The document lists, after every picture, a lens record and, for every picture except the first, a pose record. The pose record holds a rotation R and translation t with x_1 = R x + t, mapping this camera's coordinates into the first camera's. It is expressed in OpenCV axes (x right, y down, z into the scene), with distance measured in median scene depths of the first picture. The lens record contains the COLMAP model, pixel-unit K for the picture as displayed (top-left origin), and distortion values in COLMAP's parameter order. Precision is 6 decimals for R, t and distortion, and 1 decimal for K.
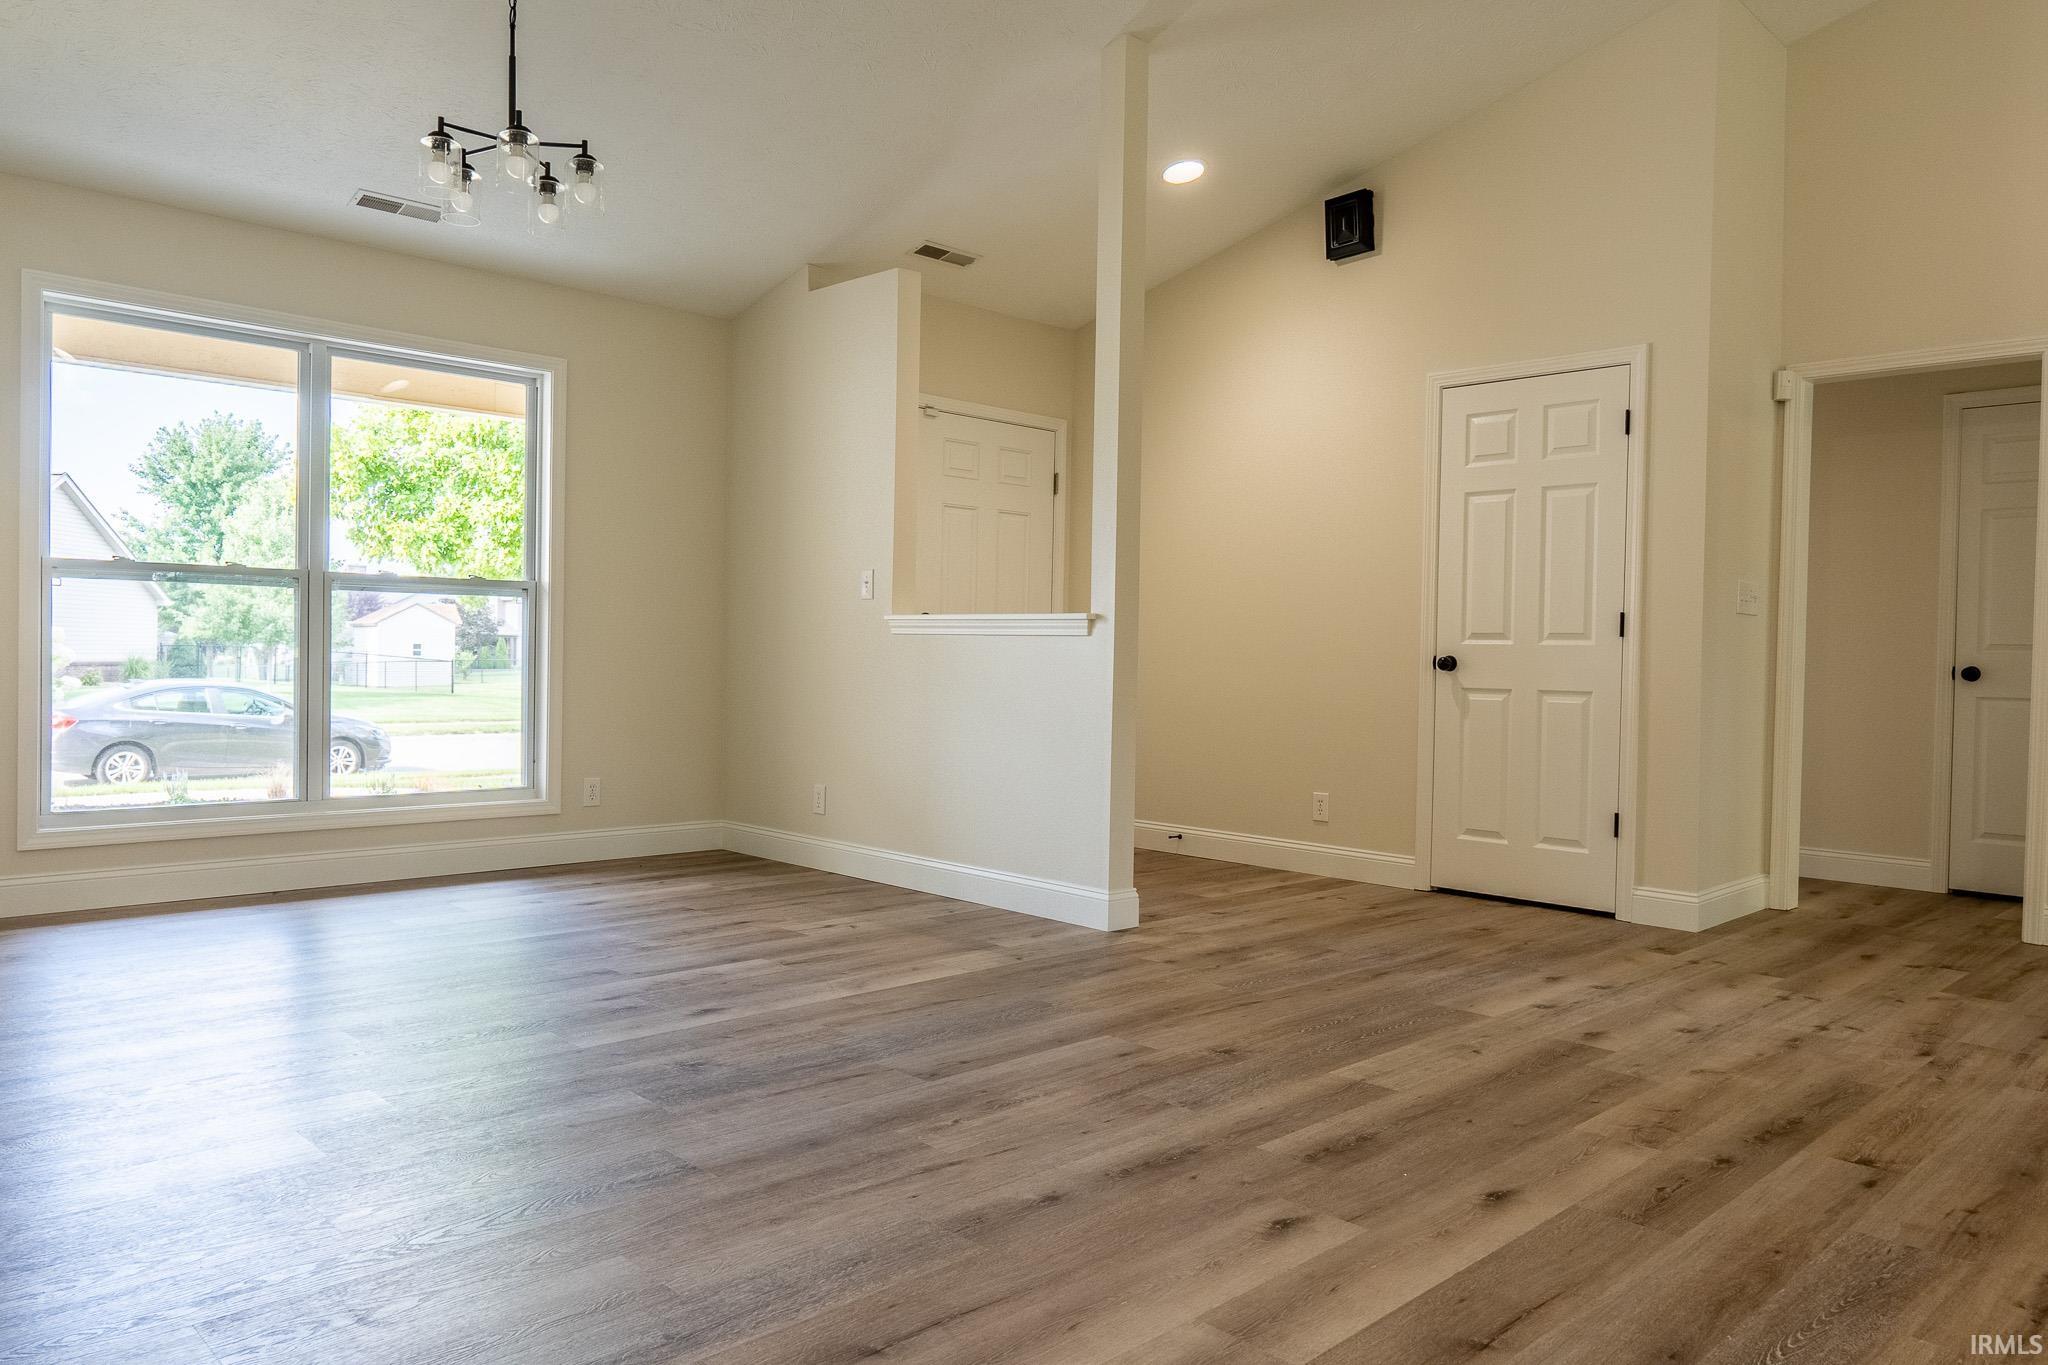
lens RADIAL K [[1407.6, 0, 1024.0], [0, 1407.6, 682.5], [0, 0, 1]] dist [-0.011050, -0.004497]
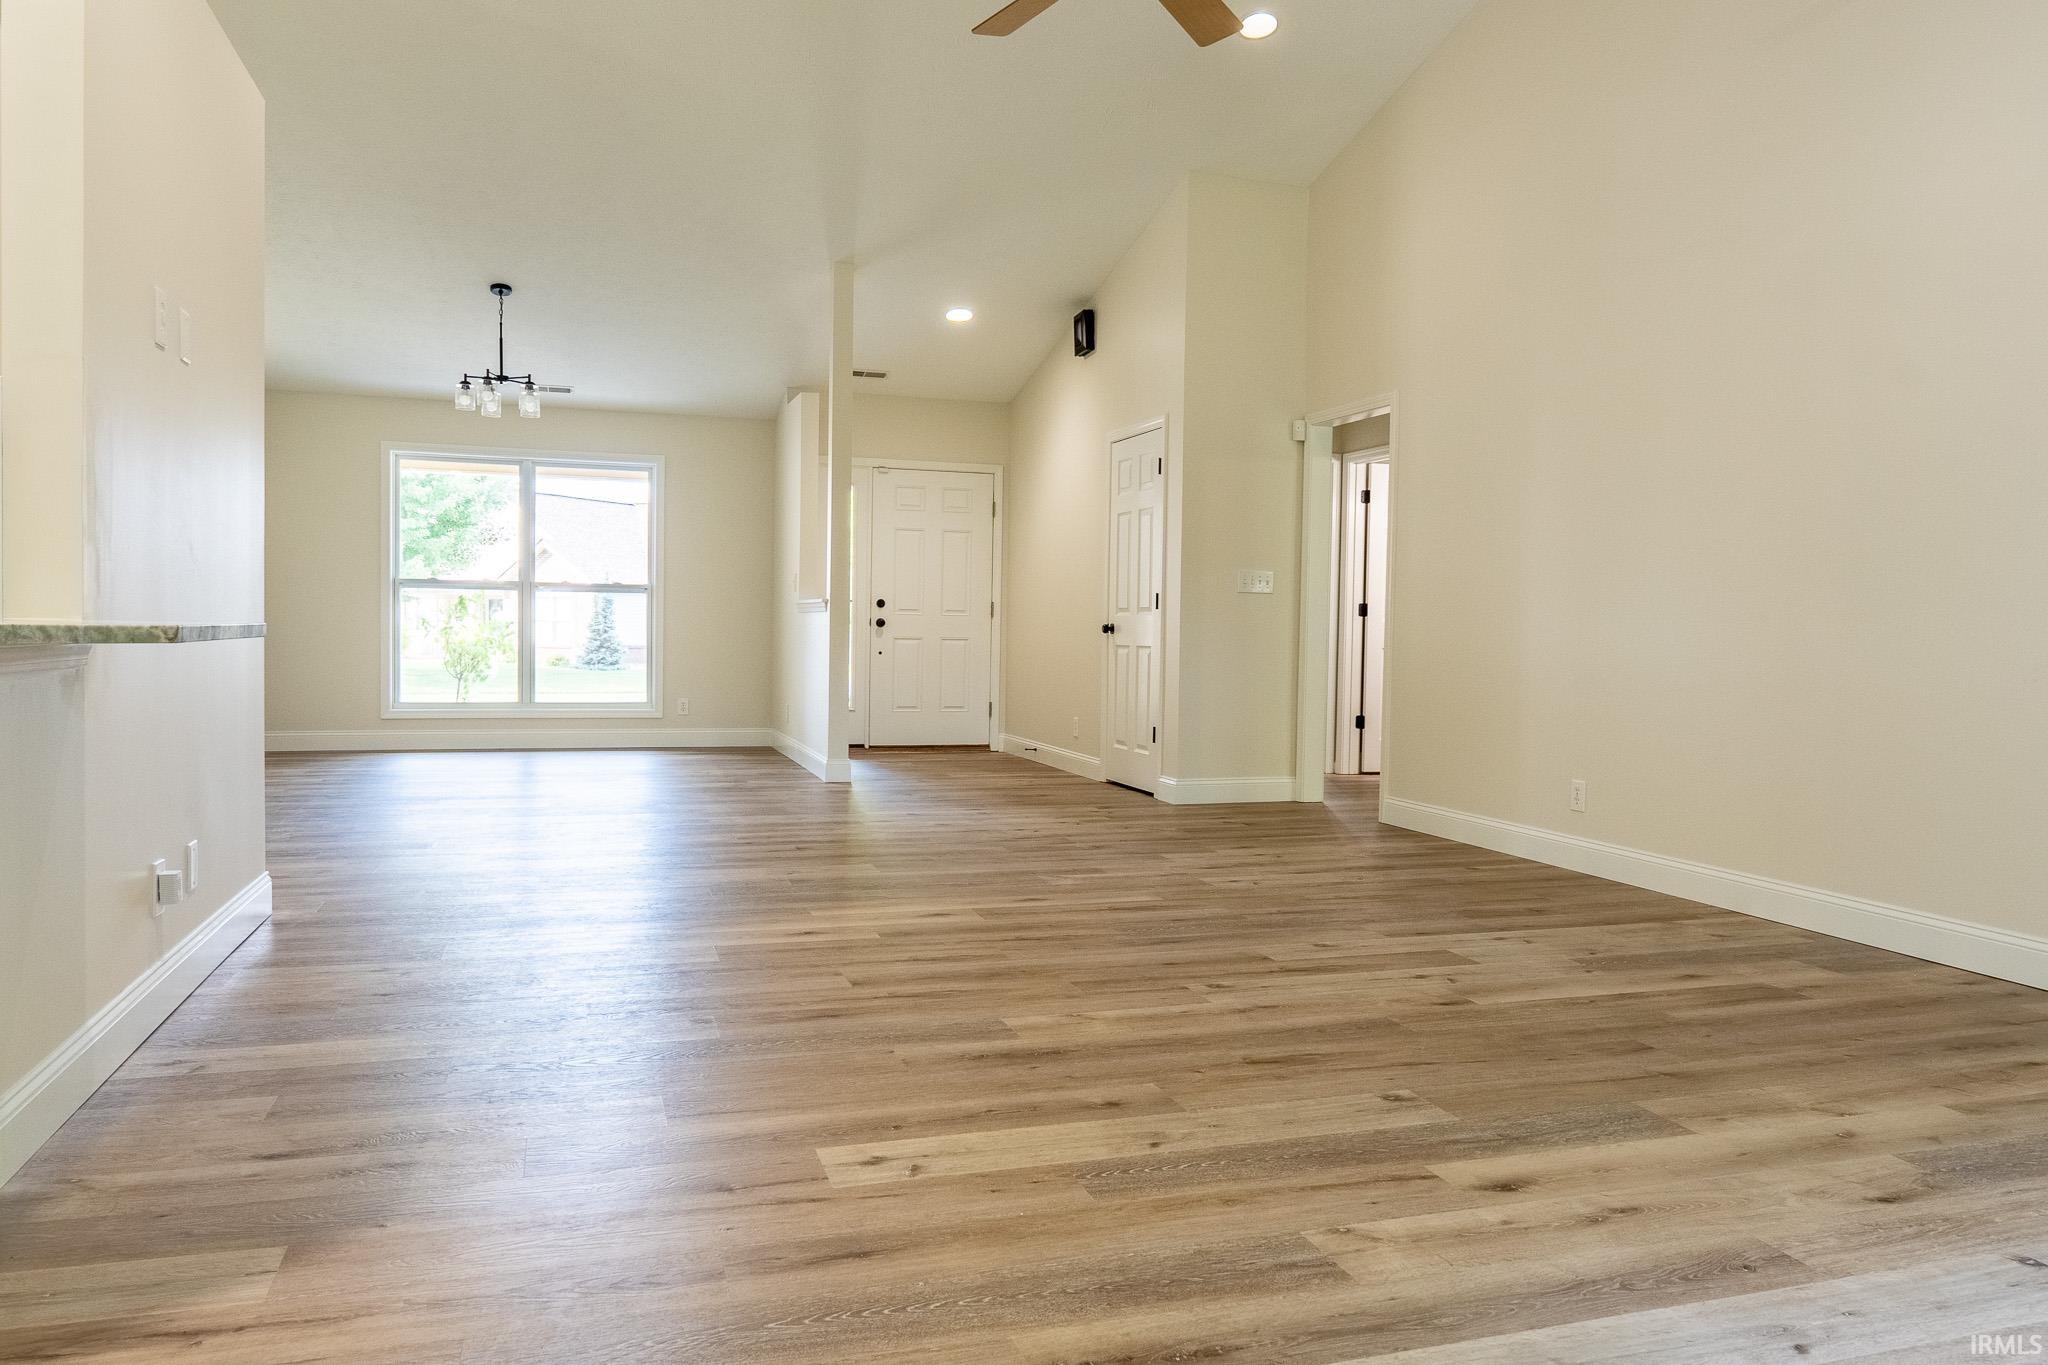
lens RADIAL K [[1407.6, 0, 1024.0], [0, 1407.6, 682.5], [0, 0, 1]] dist [-0.011050, -0.004497]
pose [[0.896104, 0.013500, -0.443639, 0.874242], [-0.009289, 0.999889, 0.011665, 0.026542], [0.443748, -0.006332, 0.896129, -0.372754]]
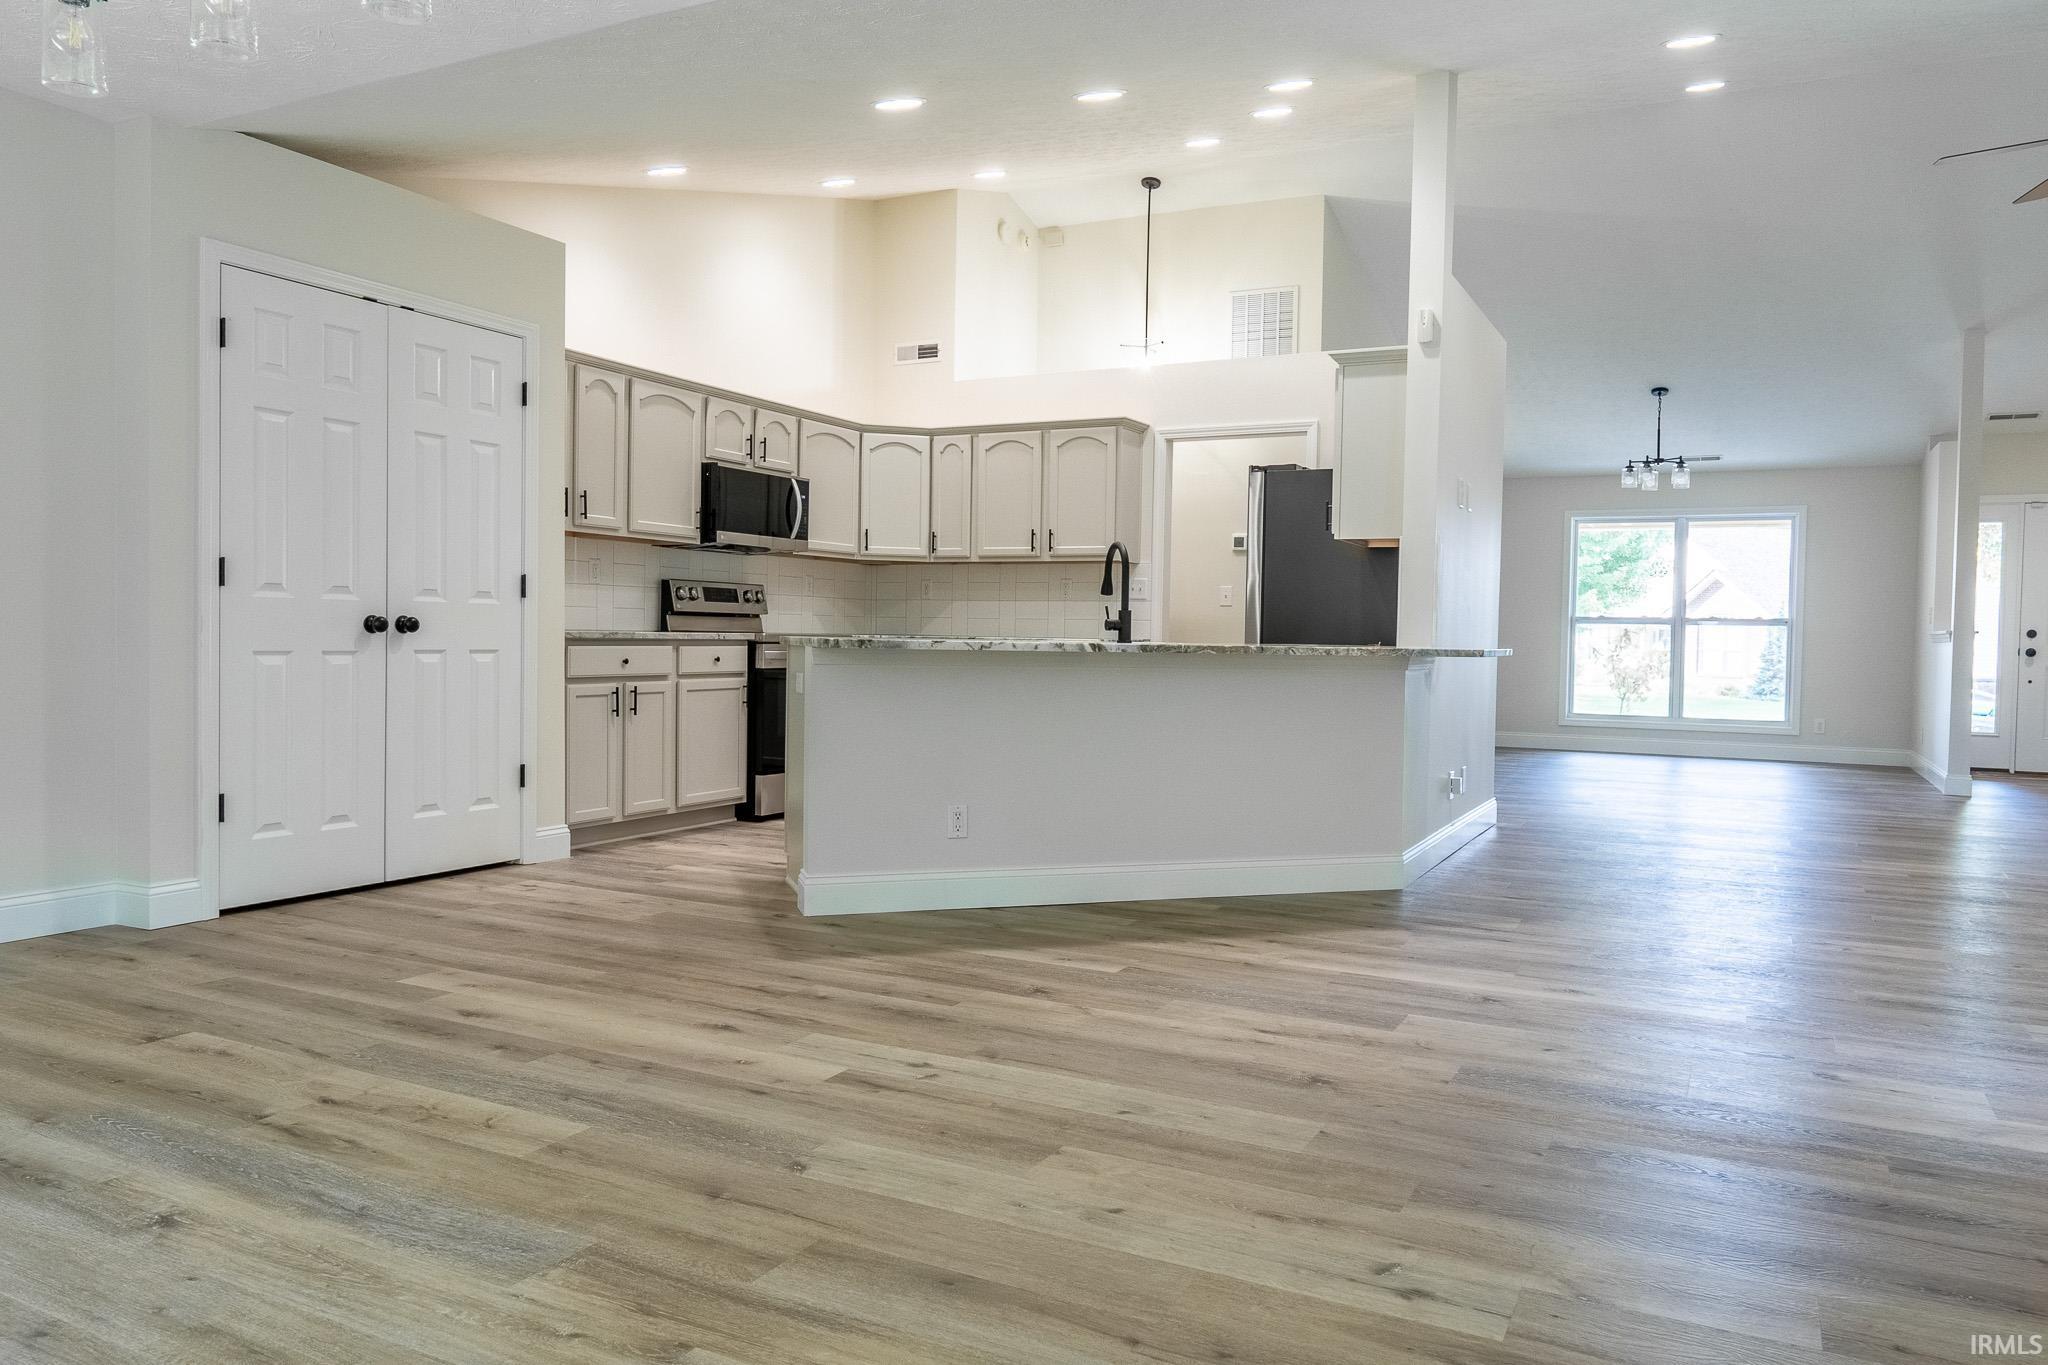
lens RADIAL K [[1407.6, 0, 1024.0], [0, 1407.6, 682.5], [0, 0, 1]] dist [-0.011050, -0.004497]
pose [[0.315042, 0.017227, -0.948921, 1.244044], [-0.031678, 0.999469, 0.007627, 0.040531], [0.948549, 0.027657, 0.315421, -0.683019]]
